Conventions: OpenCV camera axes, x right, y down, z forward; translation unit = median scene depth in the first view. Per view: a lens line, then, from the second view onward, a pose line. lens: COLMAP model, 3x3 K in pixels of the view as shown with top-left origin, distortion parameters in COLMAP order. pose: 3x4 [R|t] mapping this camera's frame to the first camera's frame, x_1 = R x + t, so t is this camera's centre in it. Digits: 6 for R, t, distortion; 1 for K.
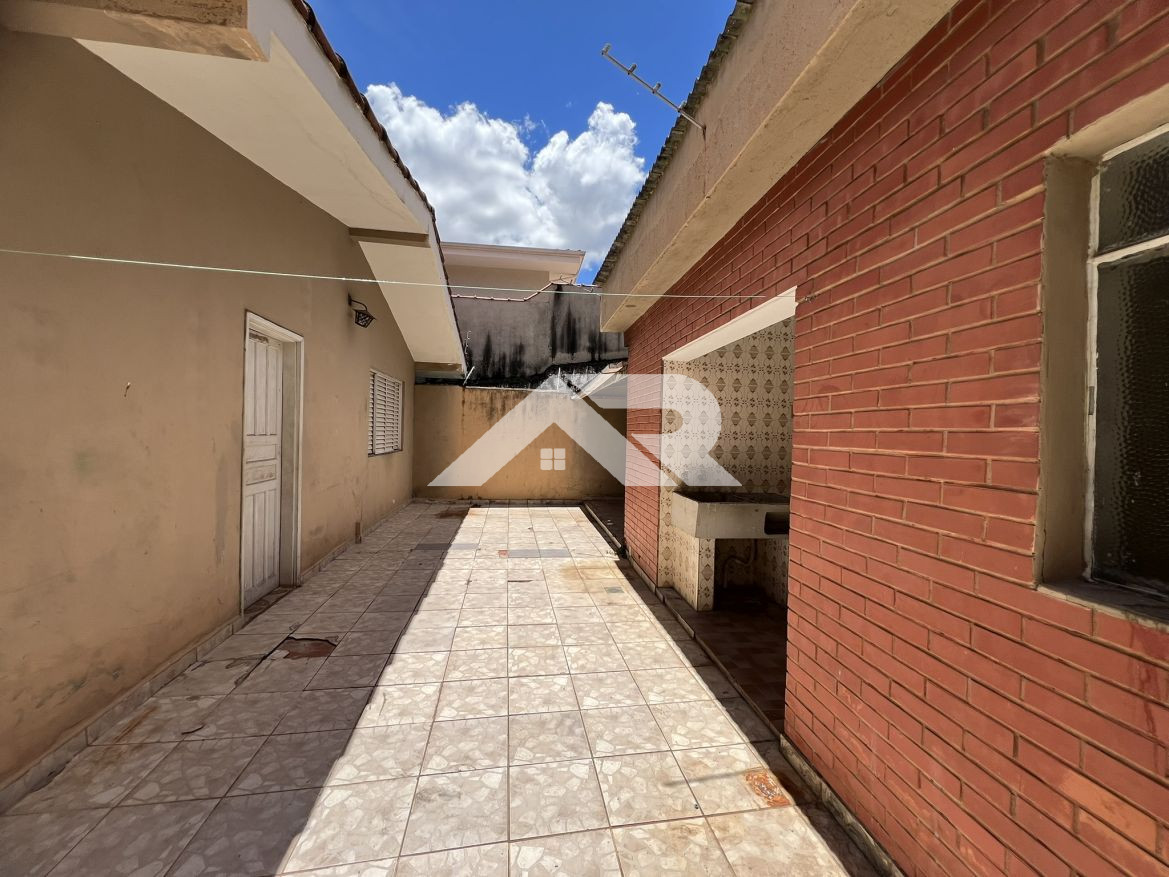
lens RADIAL K [[468.4, 0, 589.6], [0, 468.4, 437.5], [0, 0, 1]] dist [-0.000694, 0.000010]
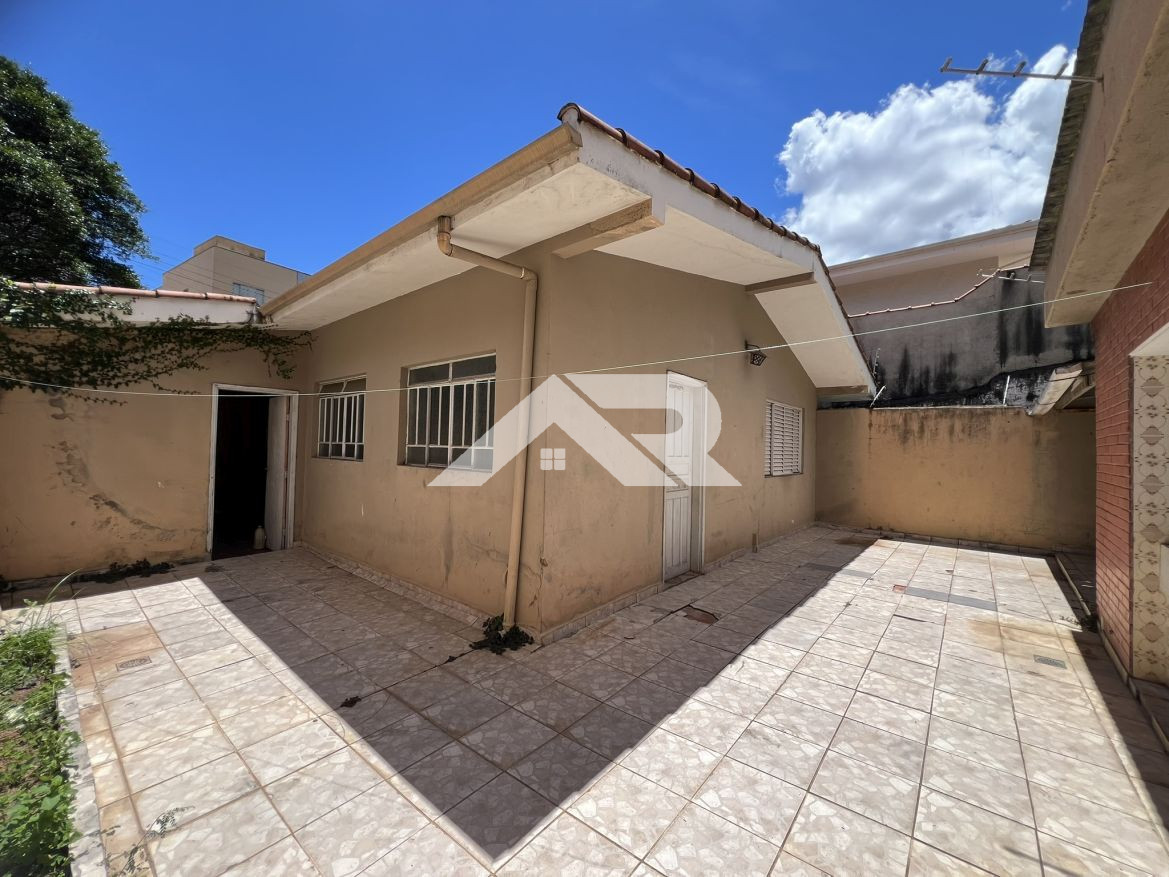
lens RADIAL K [[468.4, 0, 586.8], [0, 468.4, 437.9], [0, 0, 1]] dist [-0.000694, 0.000010]
pose [[0.654831, -0.022688, -0.755435, 0.167990], [-0.017485, 0.998827, -0.045154, 0.006954], [0.755573, 0.042777, 0.653666, -0.112675]]
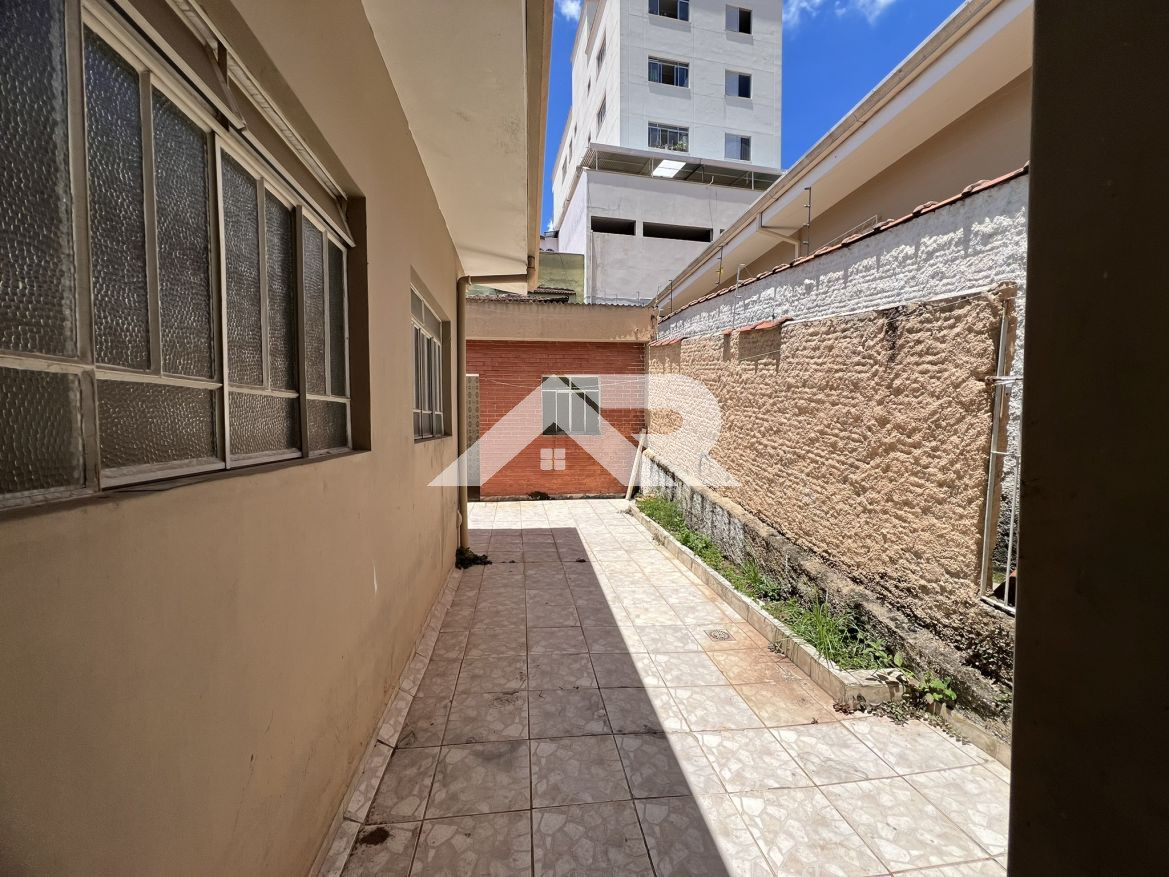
lens RADIAL K [[468.4, 0, 582.2], [0, 468.4, 440.5], [0, 0, 1]] dist [-0.000694, 0.000010]
pose [[0.025116, -0.061395, 0.997798, -1.736633], [0.010941, 0.998069, 0.061136, -0.011073], [-0.999625, 0.009381, 0.025740, 0.051572]]
